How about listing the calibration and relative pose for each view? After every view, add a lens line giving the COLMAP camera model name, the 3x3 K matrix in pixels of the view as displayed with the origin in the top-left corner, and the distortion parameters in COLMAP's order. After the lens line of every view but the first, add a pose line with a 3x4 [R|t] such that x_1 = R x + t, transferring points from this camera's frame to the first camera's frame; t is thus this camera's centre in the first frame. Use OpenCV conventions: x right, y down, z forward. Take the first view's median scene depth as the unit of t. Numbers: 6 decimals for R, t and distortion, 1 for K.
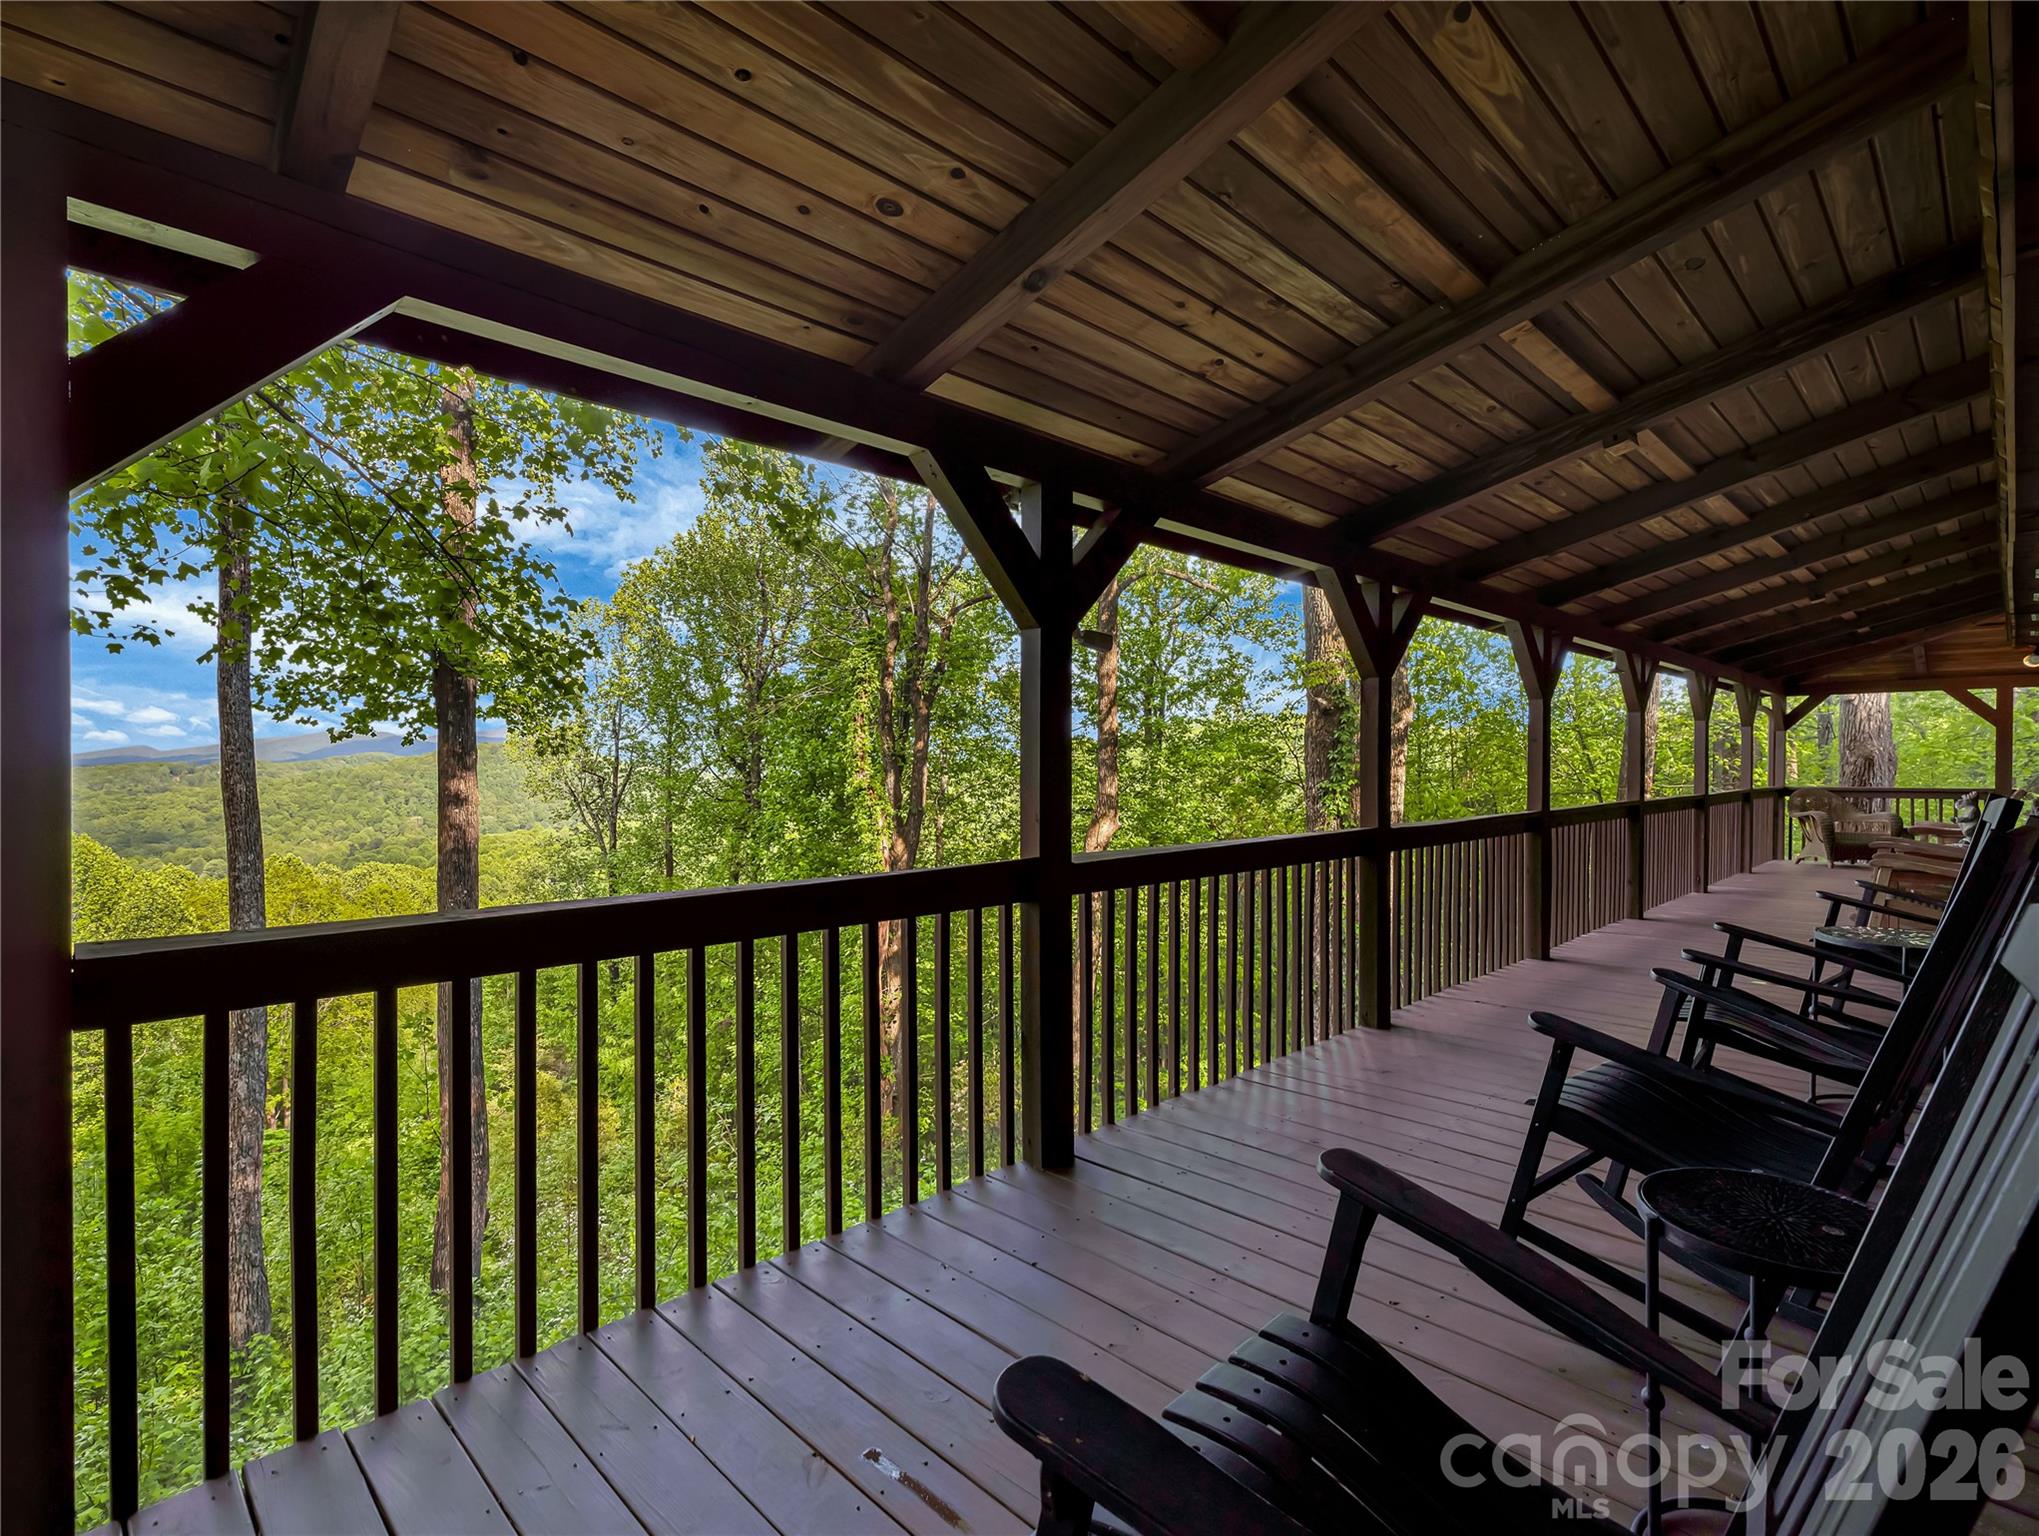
lens RADIAL K [[996.2, 0, 1019.5], [0, 996.2, 768.0], [0, 0, 1]] dist [-0.000456, -0.000206]
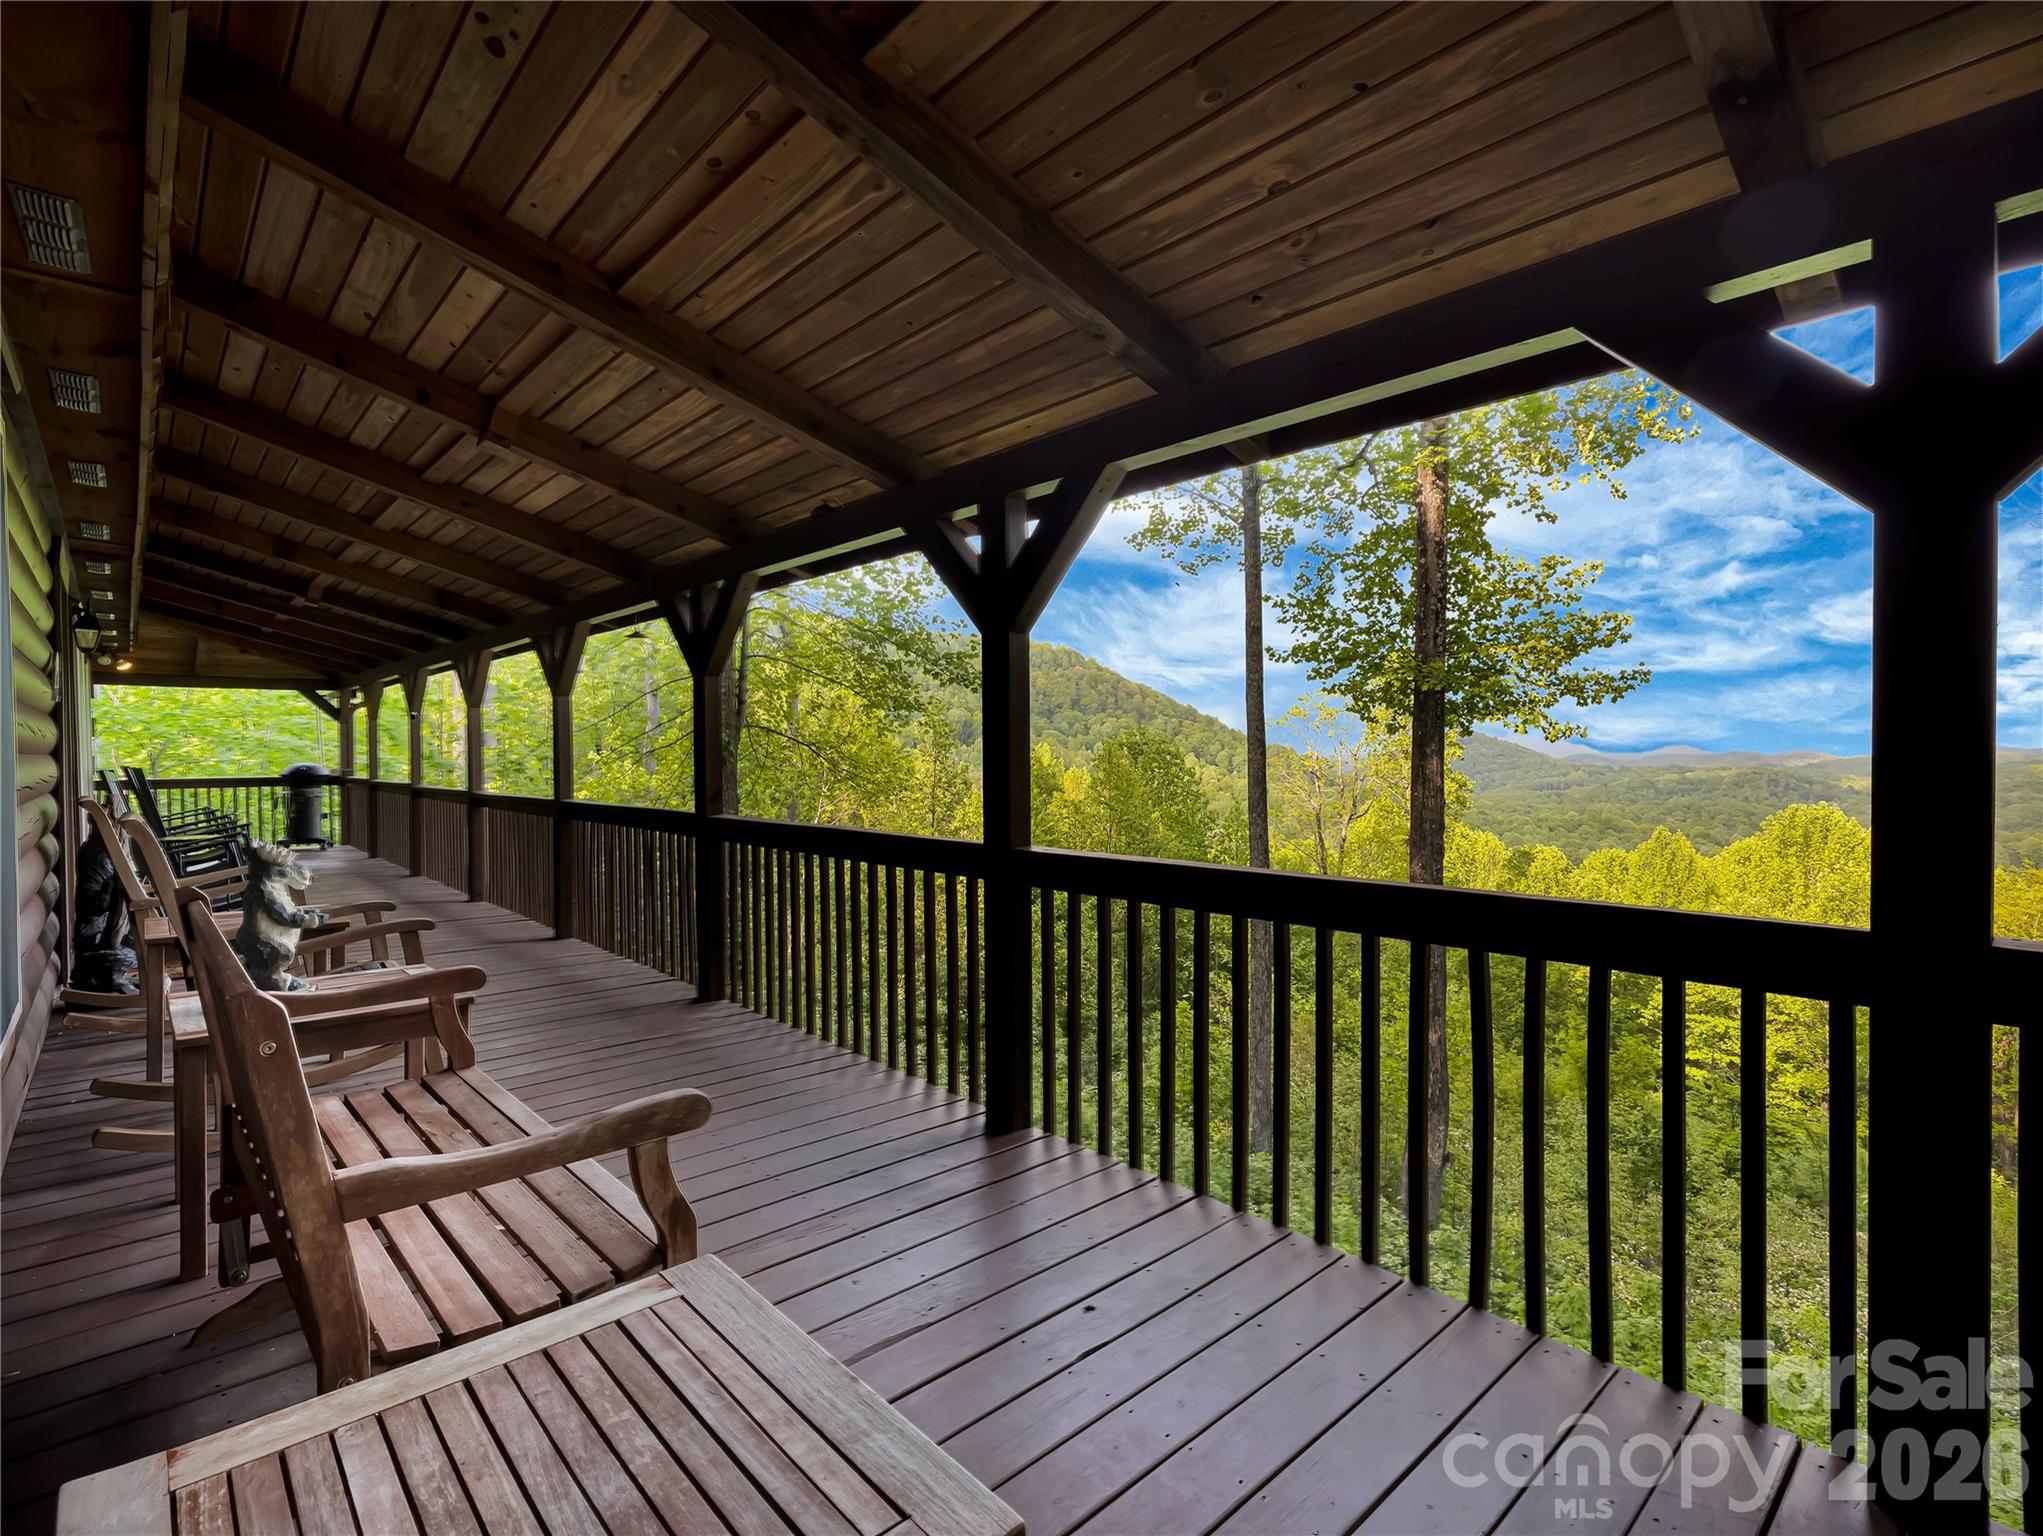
lens RADIAL K [[940.0, 0, 1021.5], [0, 940.0, 768.0], [0, 0, 1]] dist [-0.001820, 0.000305]
pose [[-0.021079, 0.008541, -0.999741, 0.426056], [-0.003951, 0.999955, 0.008626, -0.000757], [0.999770, 0.004132, -0.021045, 0.427962]]
